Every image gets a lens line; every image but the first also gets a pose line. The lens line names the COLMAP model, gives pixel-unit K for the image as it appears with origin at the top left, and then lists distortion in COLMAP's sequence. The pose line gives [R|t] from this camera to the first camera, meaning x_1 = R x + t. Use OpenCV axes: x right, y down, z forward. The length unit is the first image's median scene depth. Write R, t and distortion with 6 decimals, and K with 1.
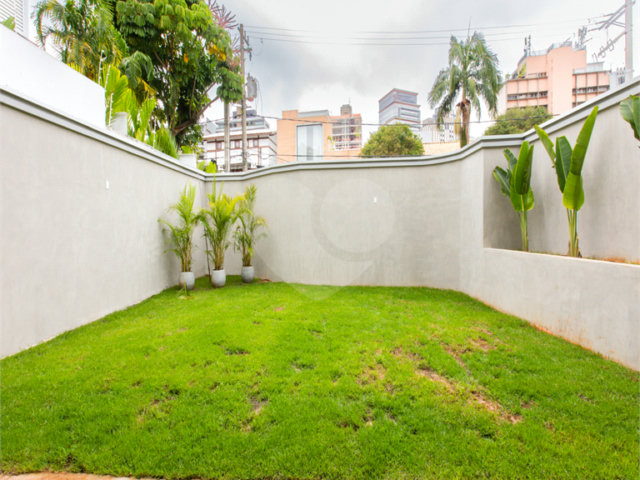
lens RADIAL K [[316.8, 0, 320.0], [0, 316.8, 240.0], [0, 0, 1]] dist [0.003837, 0.000467]
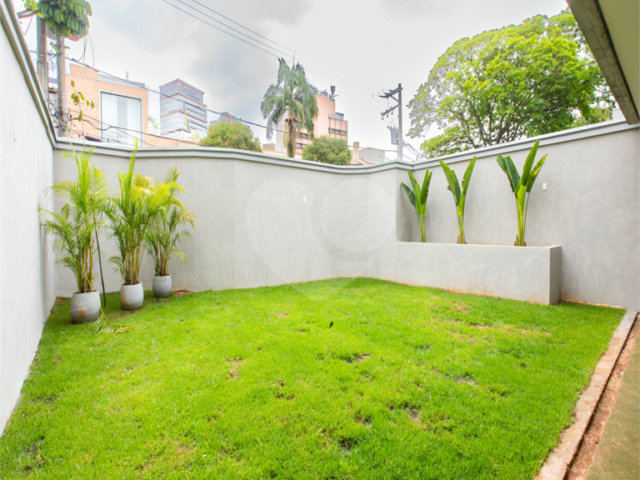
lens RADIAL K [[316.8, 0, 320.0], [0, 316.8, 240.0], [0, 0, 1]] dist [0.003837, 0.000467]
pose [[0.698768, -0.015159, 0.715188, -0.518094], [0.021804, 0.999762, -0.000113, 0.007142], [-0.715016, 0.015673, 0.698932, 0.224393]]
